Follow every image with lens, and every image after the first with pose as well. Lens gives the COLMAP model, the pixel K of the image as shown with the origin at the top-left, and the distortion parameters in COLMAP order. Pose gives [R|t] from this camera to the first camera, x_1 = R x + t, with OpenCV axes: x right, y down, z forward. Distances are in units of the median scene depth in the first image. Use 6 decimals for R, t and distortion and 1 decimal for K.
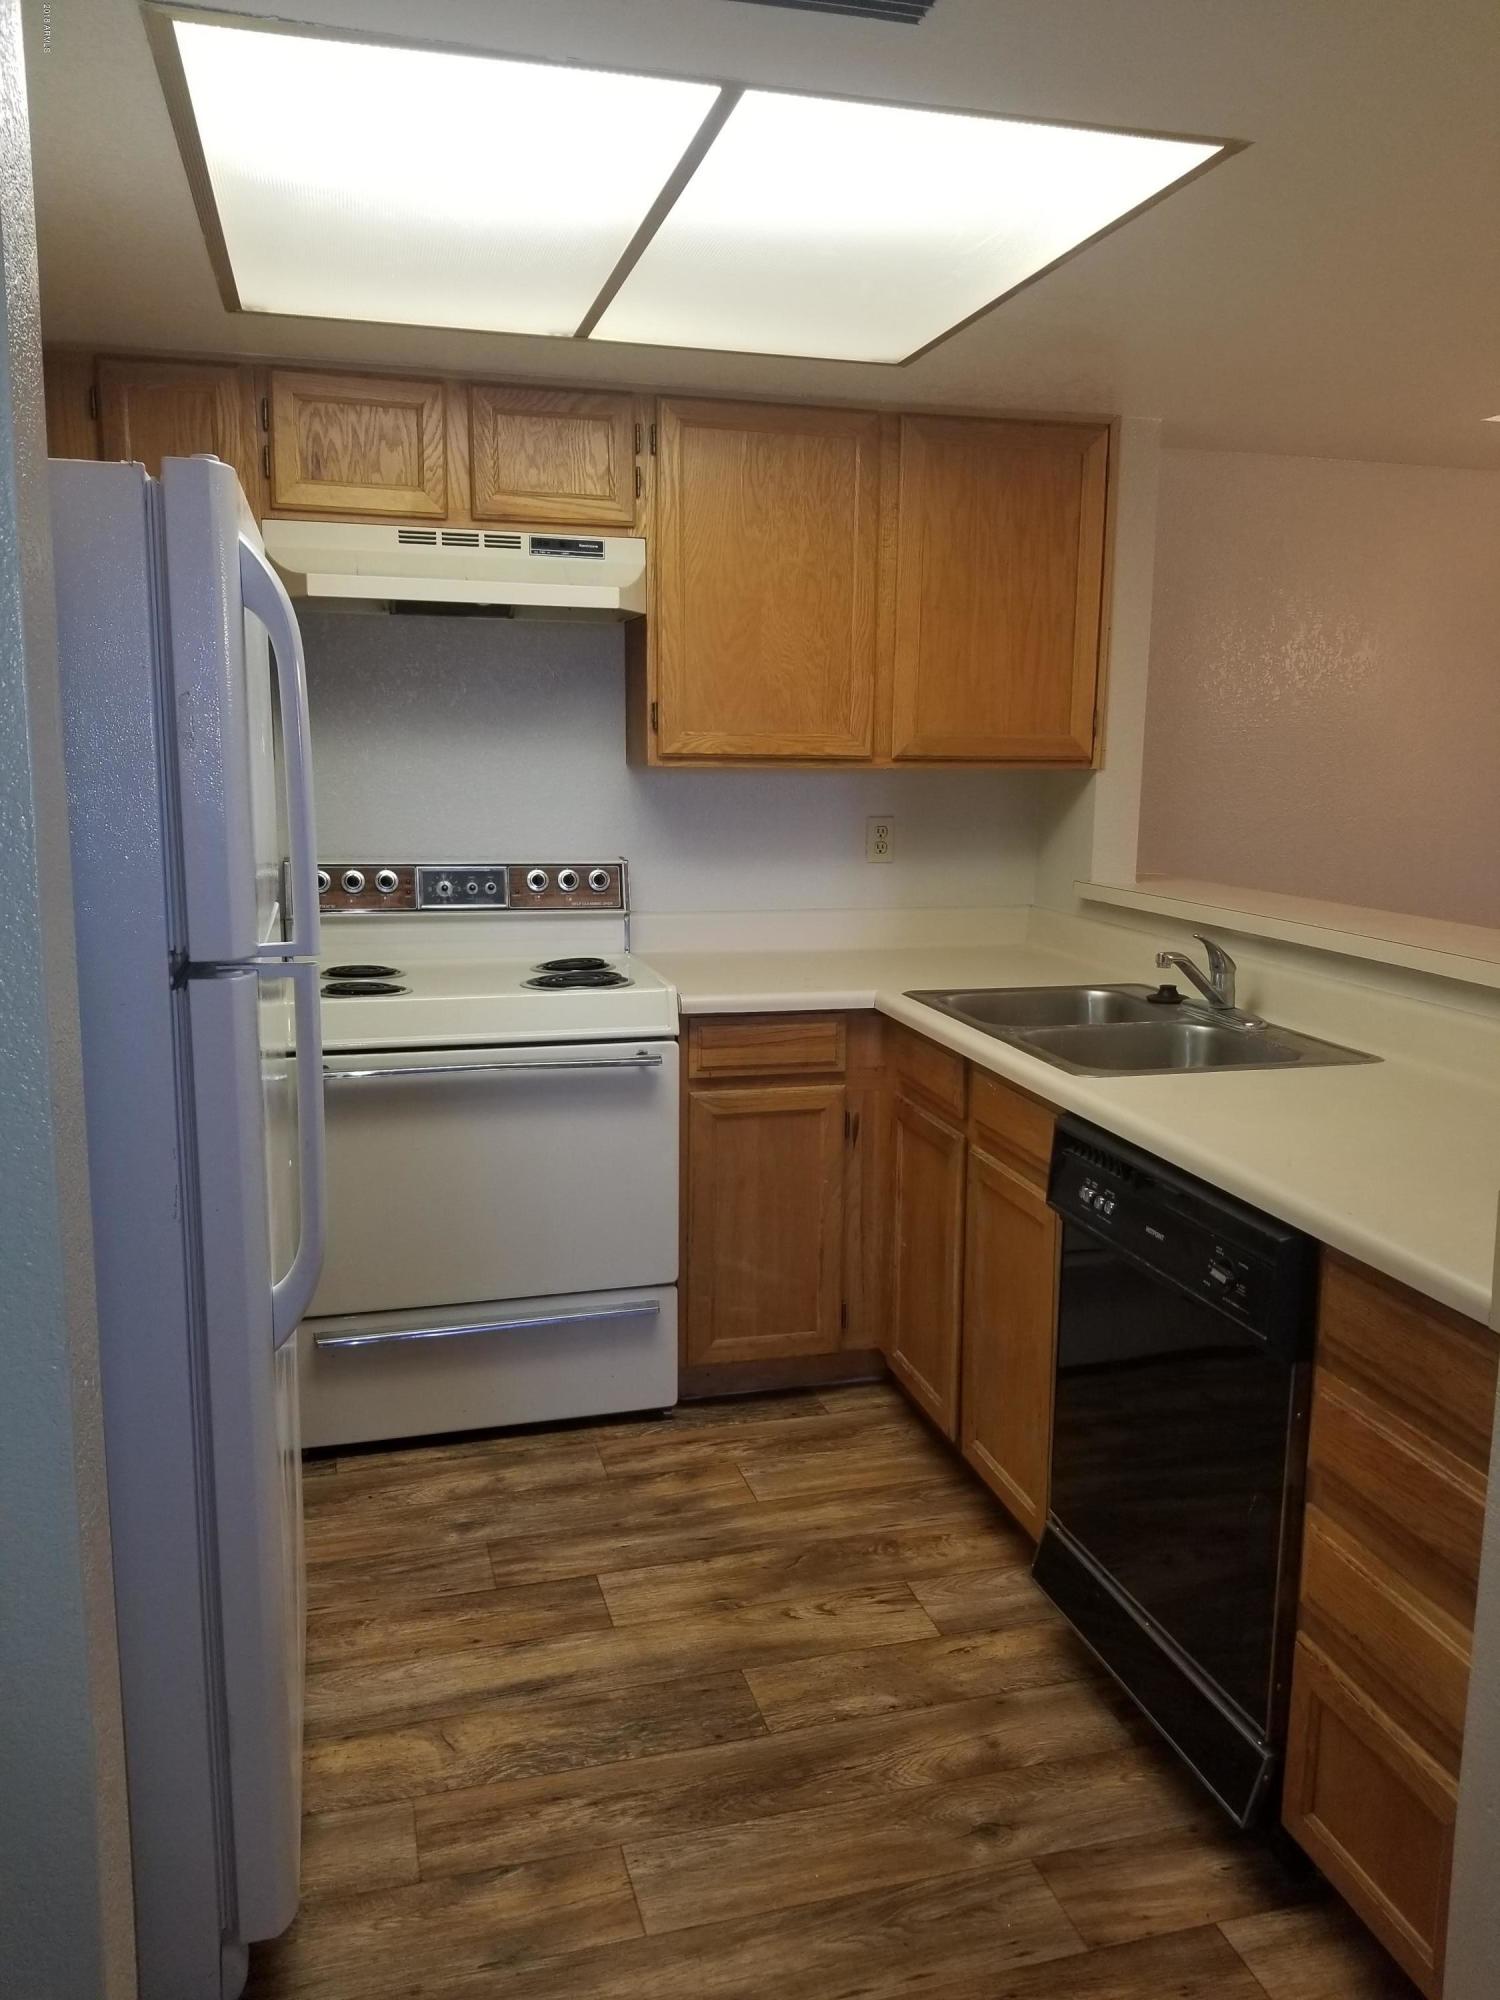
lens RADIAL K [[1624.6, 0, 748.5], [0, 1624.6, 1020.2], [0, 0, 1]] dist [0.053730, -0.095529]
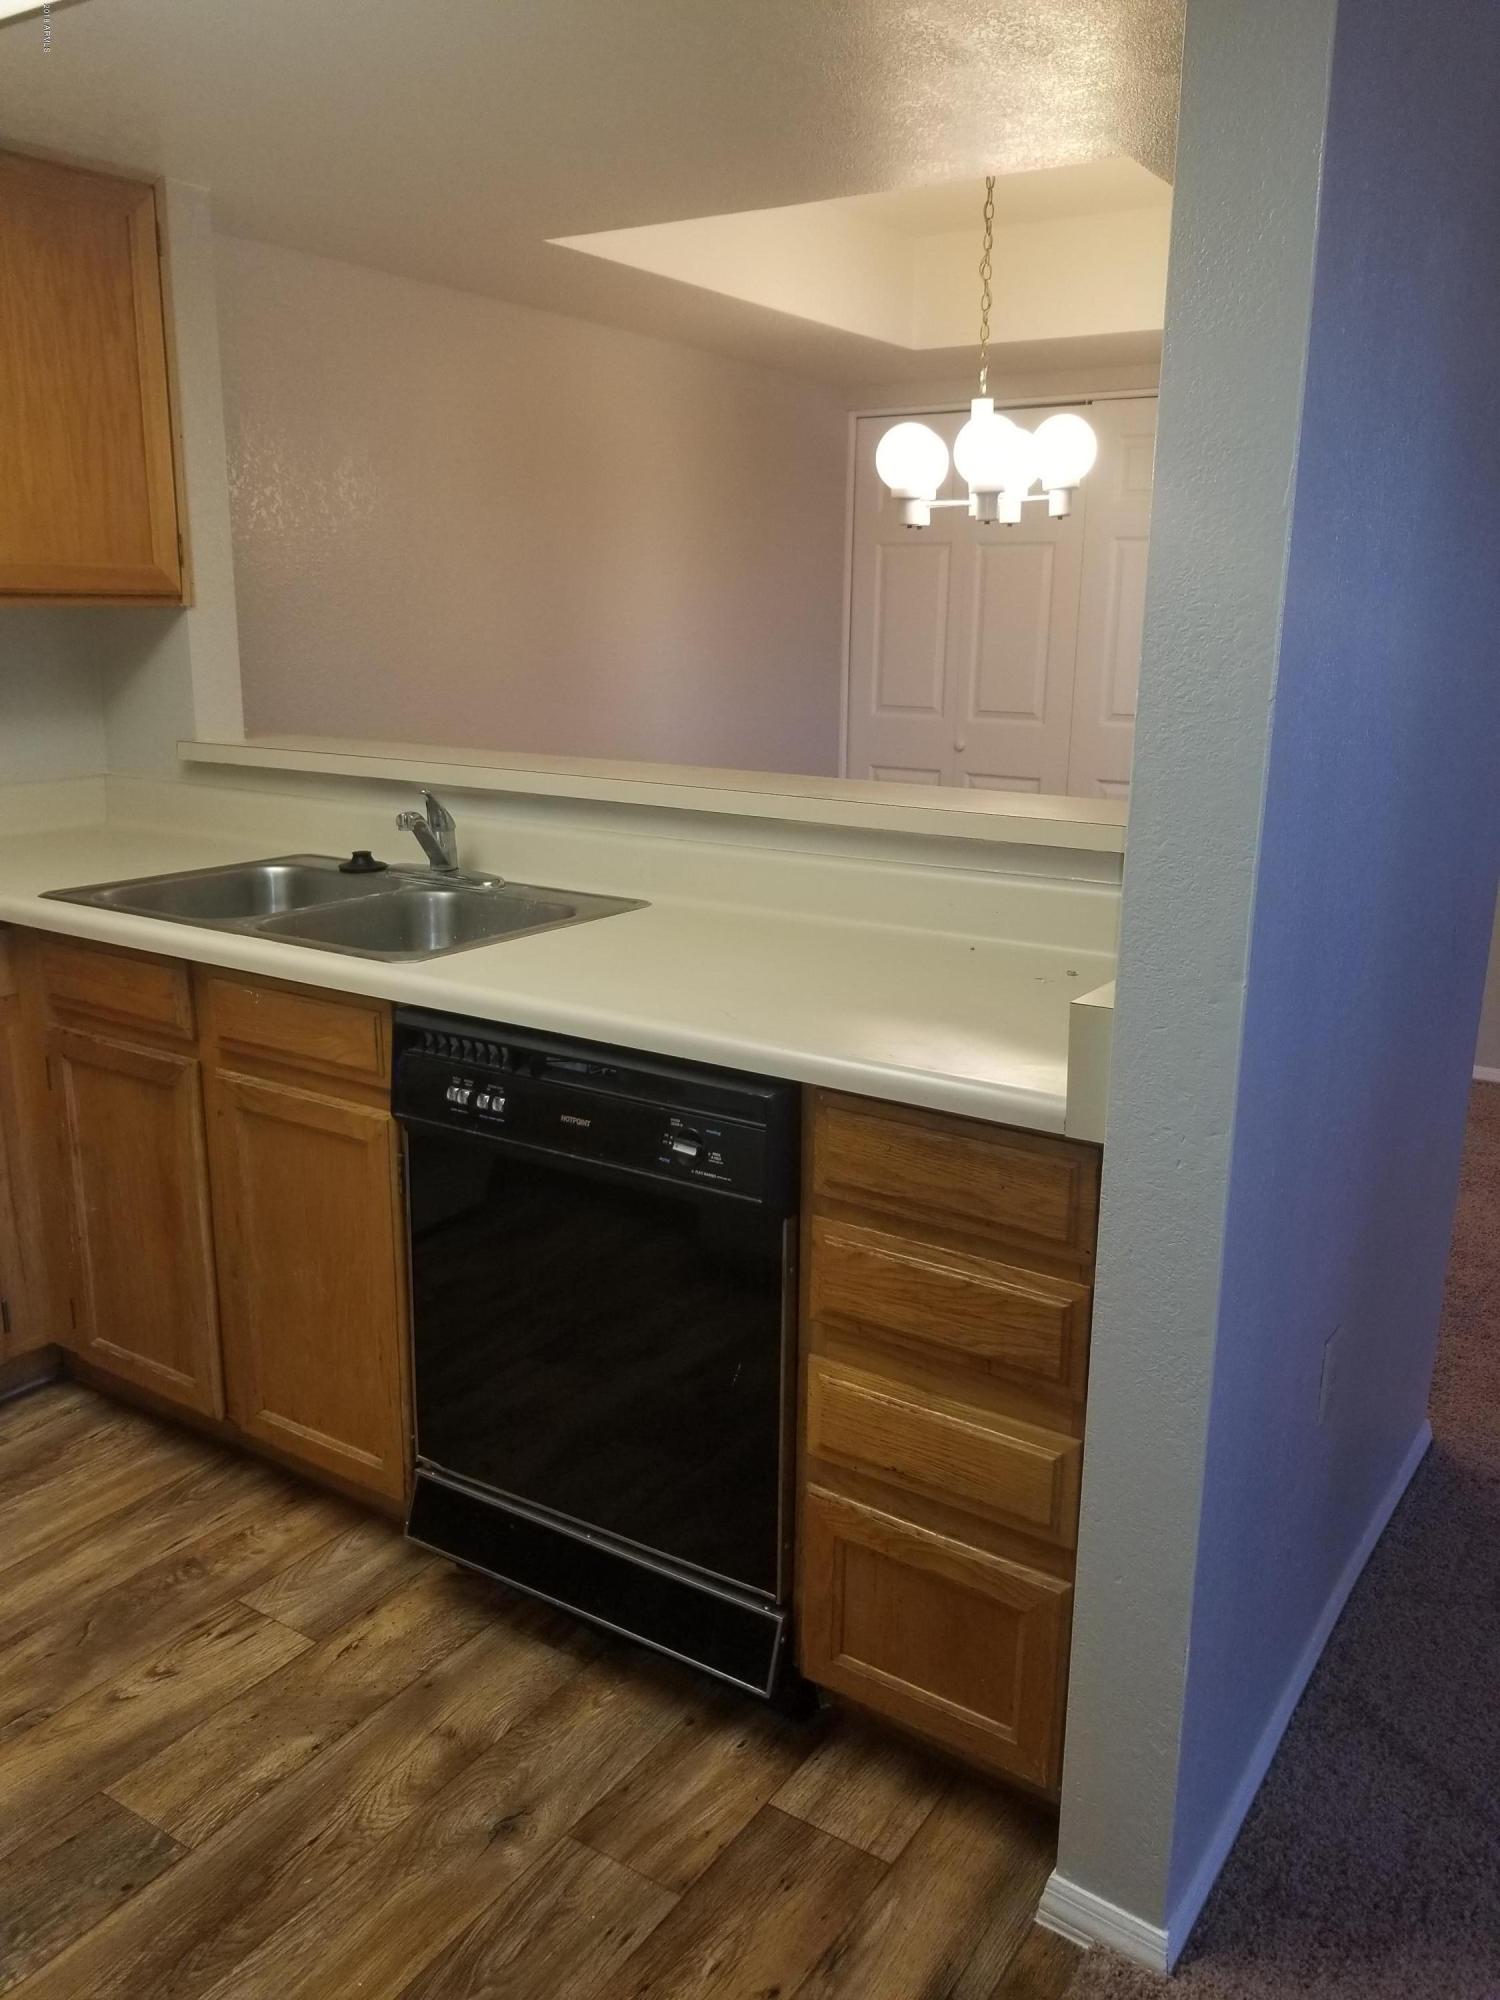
lens RADIAL K [[1624.6, 0, 748.5], [0, 1624.6, 1020.2], [0, 0, 1]] dist [0.053730, -0.095529]
pose [[0.745020, -0.172018, 0.644481, -0.196017], [0.118340, 0.984935, 0.126088, -0.020139], [-0.656461, -0.017670, 0.754153, 0.209289]]
